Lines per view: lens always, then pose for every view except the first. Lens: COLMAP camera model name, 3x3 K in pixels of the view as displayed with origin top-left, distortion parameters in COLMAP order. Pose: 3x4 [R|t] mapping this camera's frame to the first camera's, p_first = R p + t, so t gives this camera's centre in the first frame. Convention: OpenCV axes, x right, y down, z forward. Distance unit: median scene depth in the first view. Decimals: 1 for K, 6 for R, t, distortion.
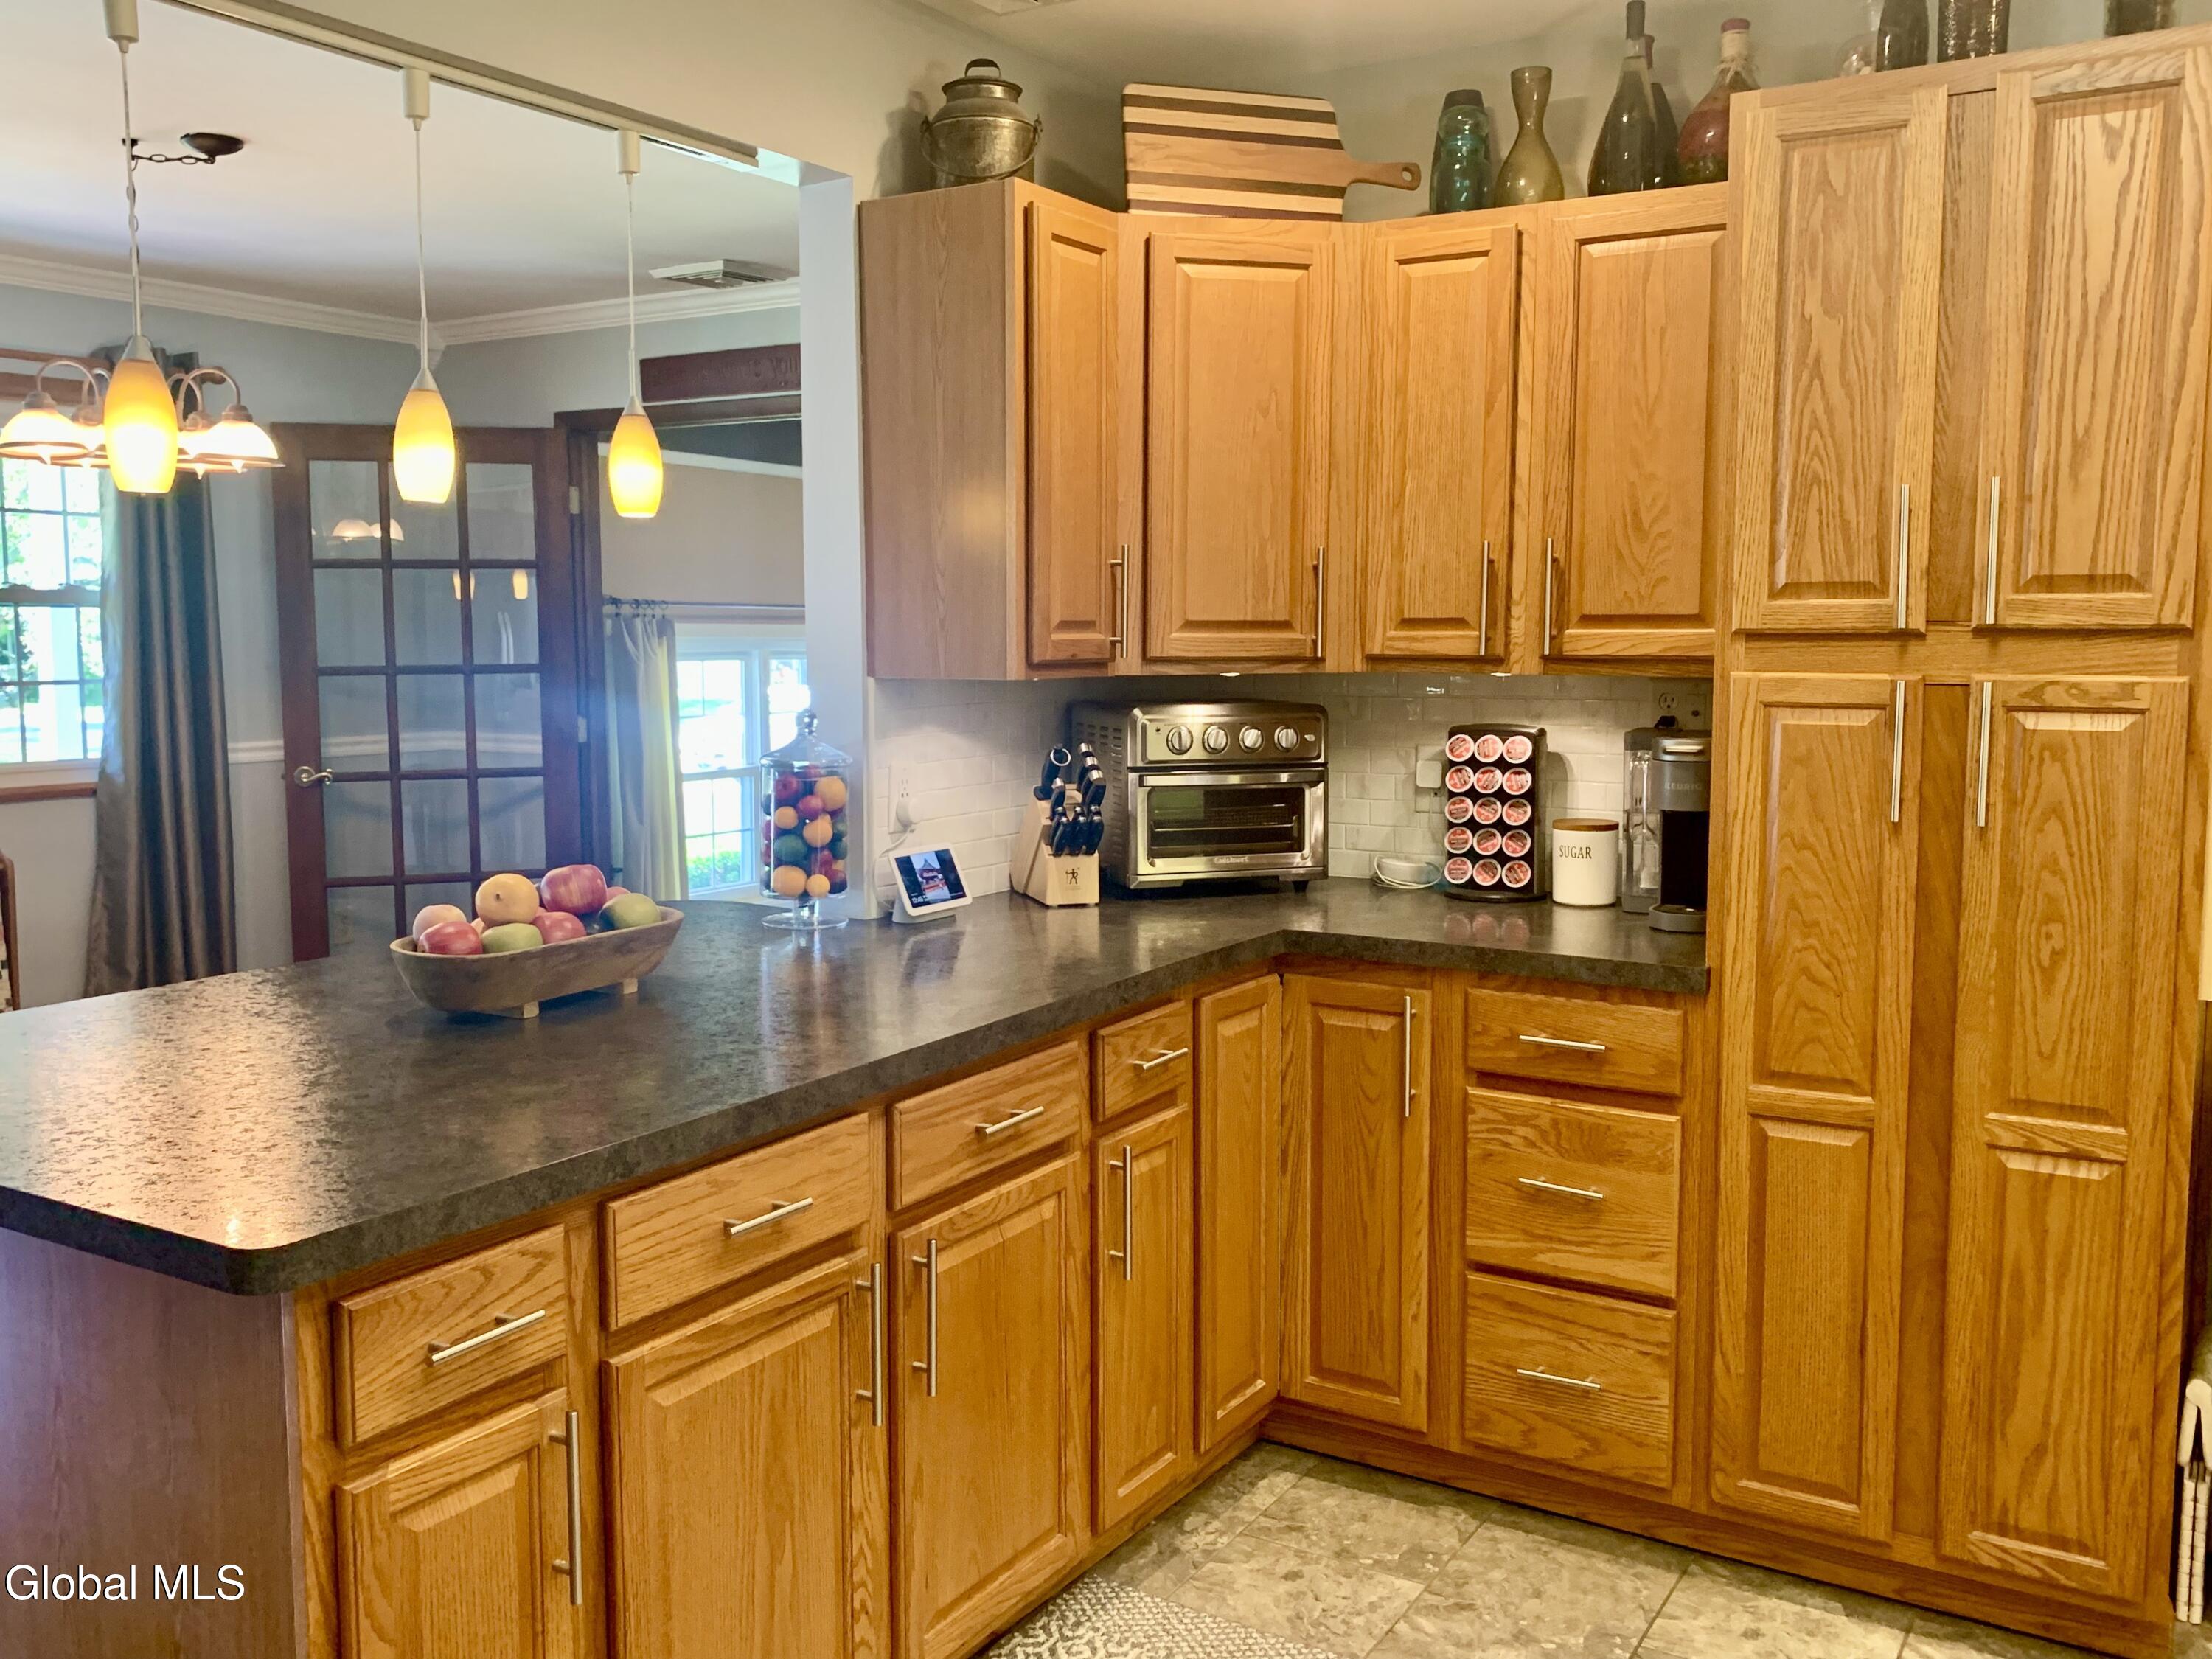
lens RADIAL K [[1936.4, 0, 1095.5], [0, 1936.4, 793.0], [0, 0, 1]] dist [0.063245, -0.118169]
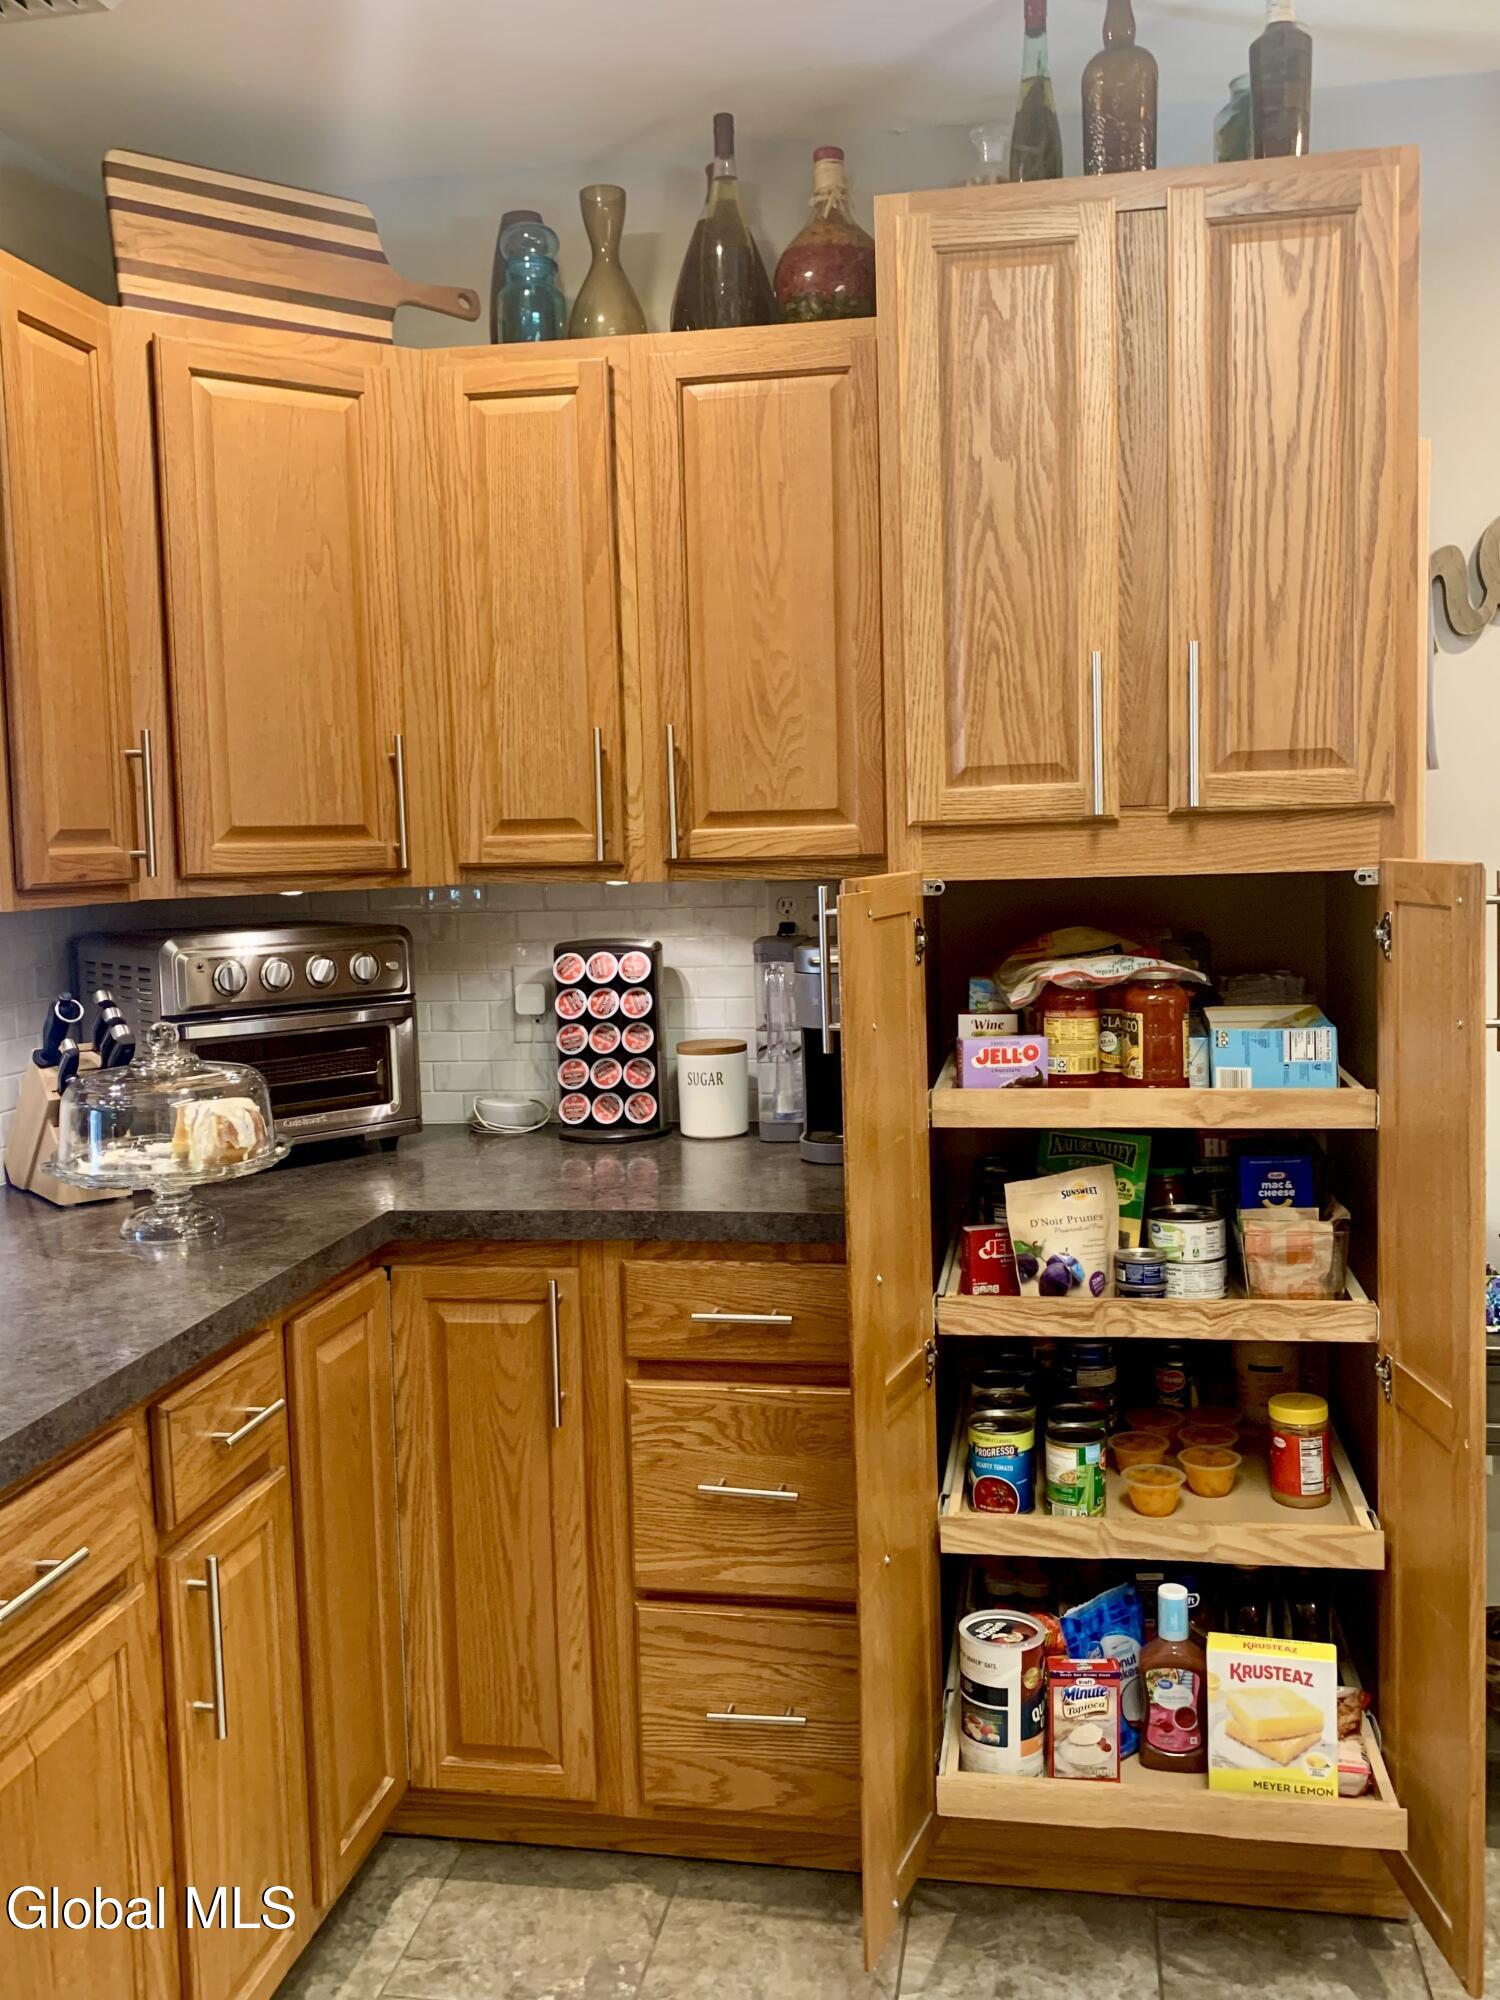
lens RADIAL K [[1750.8, 0, 781.0], [0, 1750.8, 968.3], [0, 0, 1]] dist [0.063245, -0.118169]
pose [[0.927108, -0.054013, 0.370881, -0.015826], [0.058488, 0.998288, -0.000819, -0.019140], [-0.370201, 0.022451, 0.928680, 0.267578]]
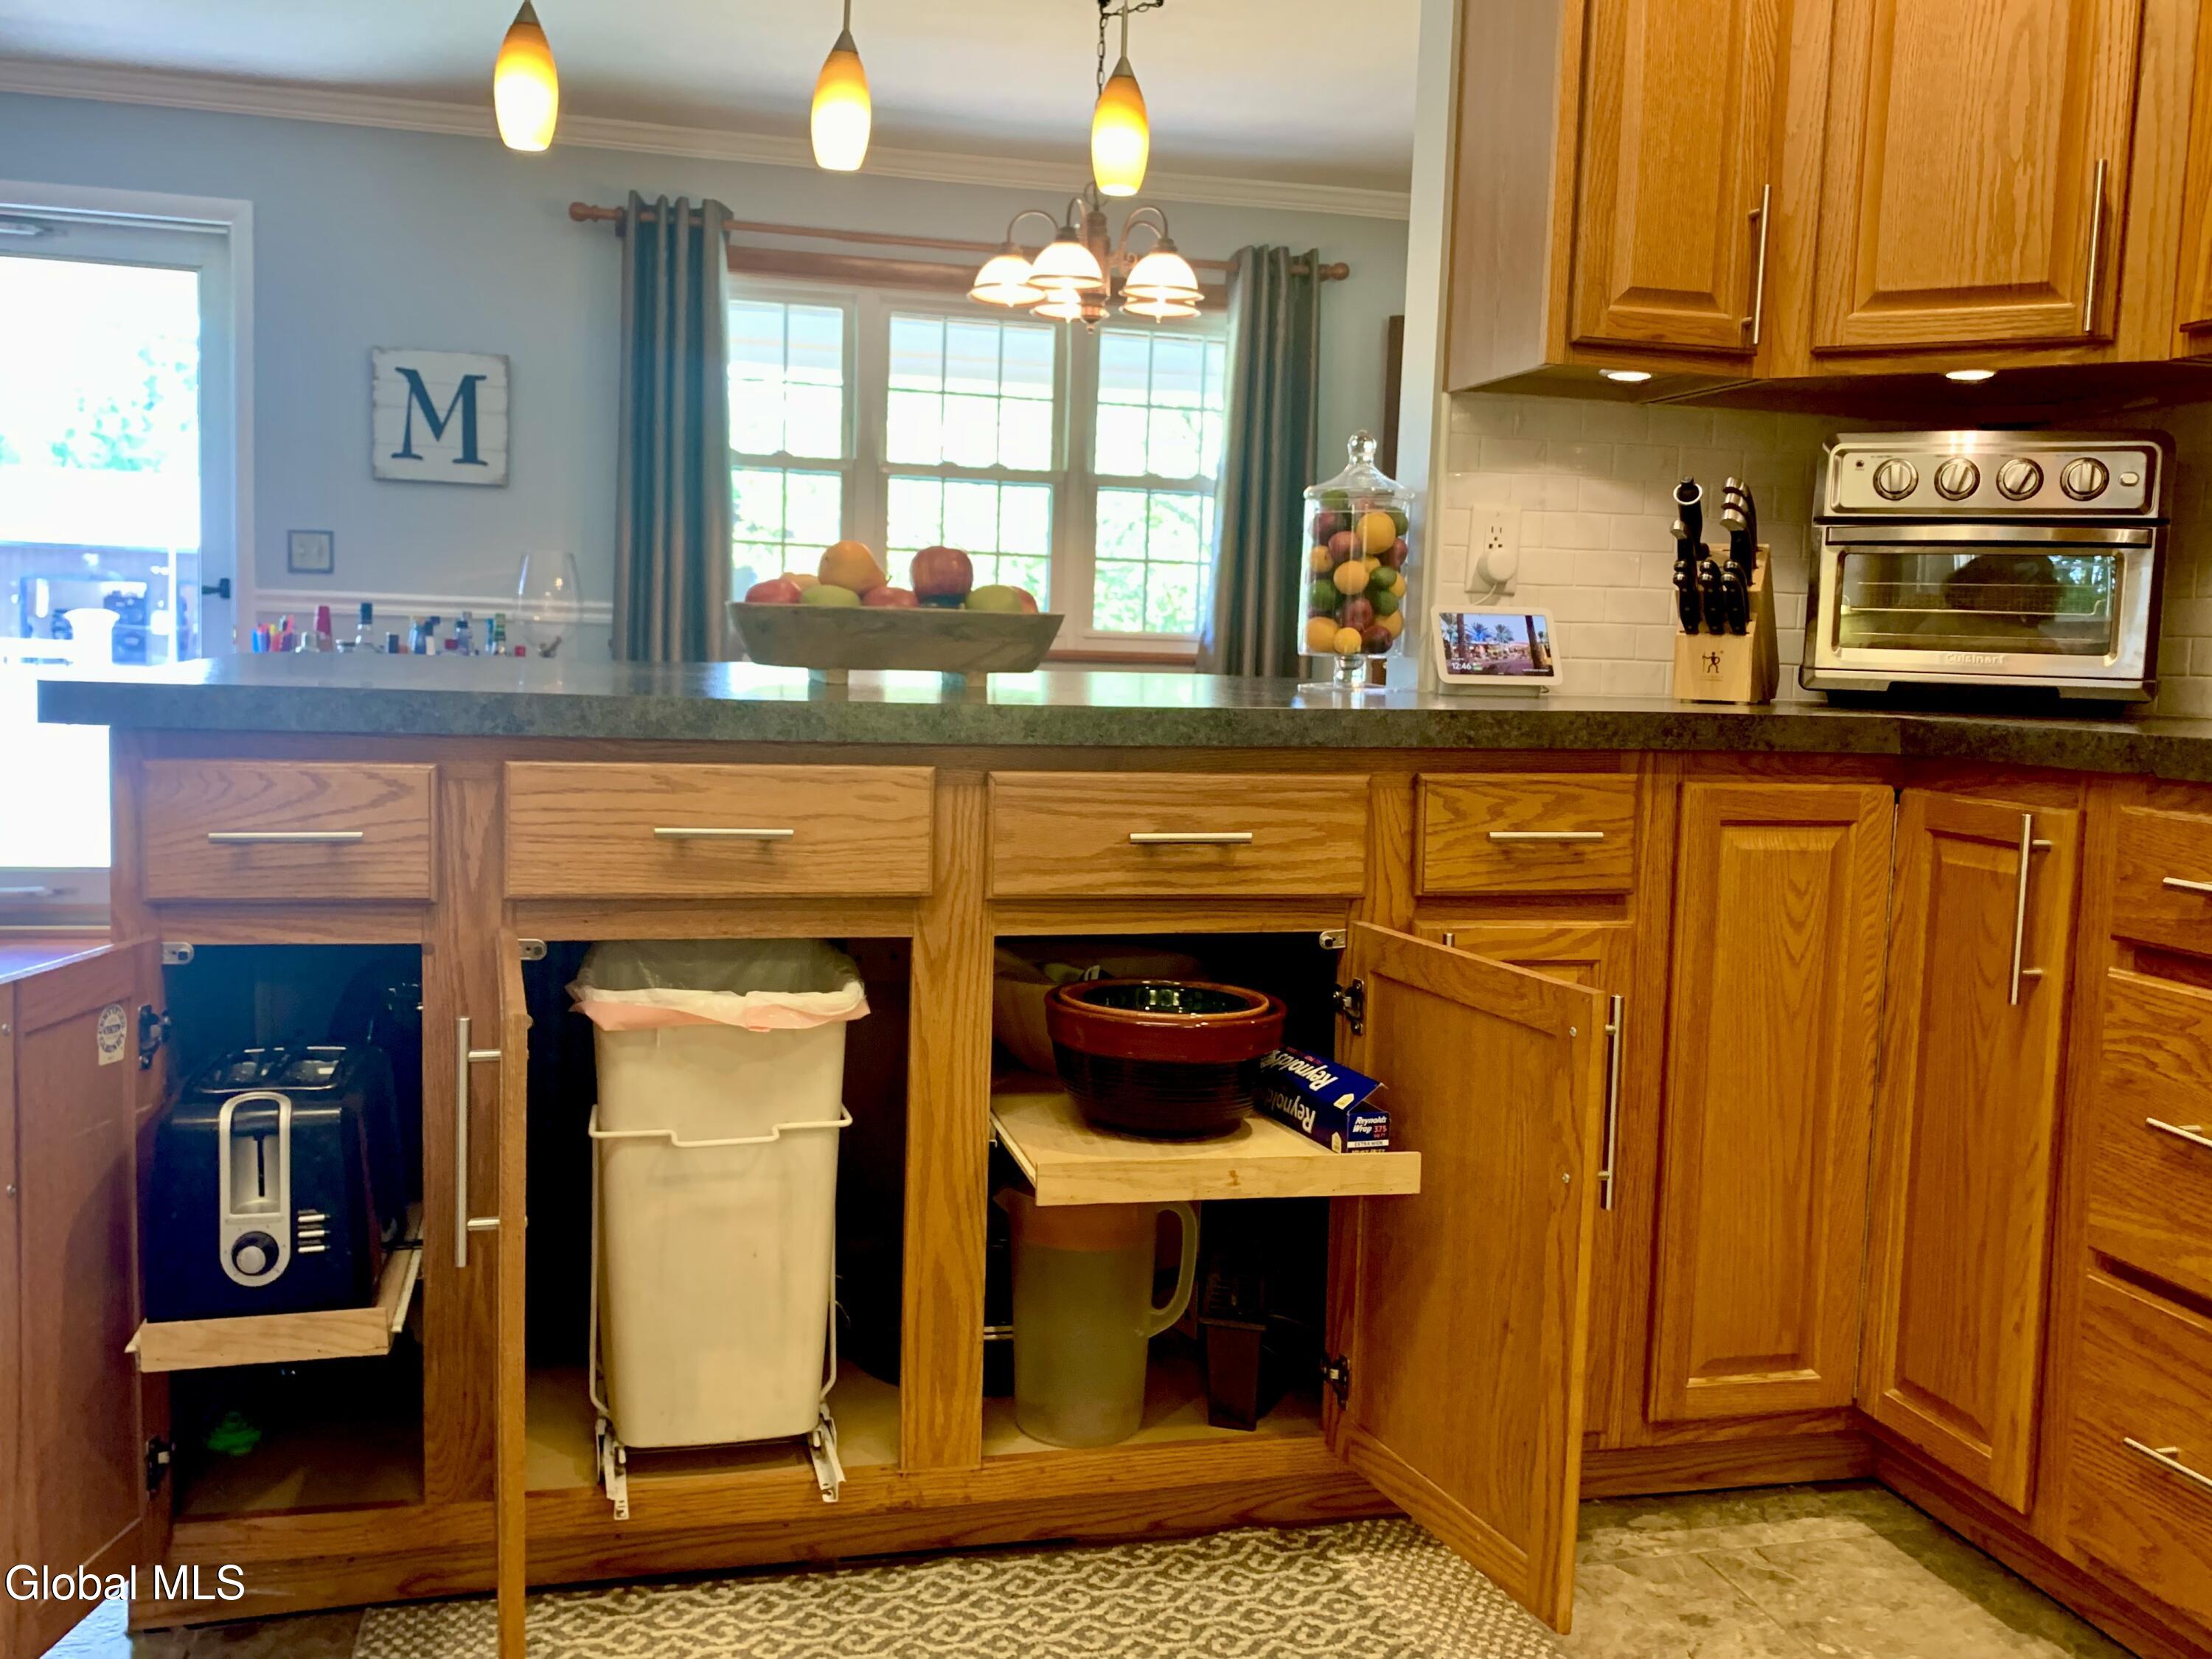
lens RADIAL K [[1936.4, 0, 1090.6], [0, 1936.4, 835.0], [0, 0, 1]] dist [0.063245, -0.118169]
pose [[0.708115, 0.089121, -0.700451, 0.378333], [-0.094368, 0.995048, 0.031203, 0.117194], [0.699763, 0.044005, 0.713018, 0.325284]]
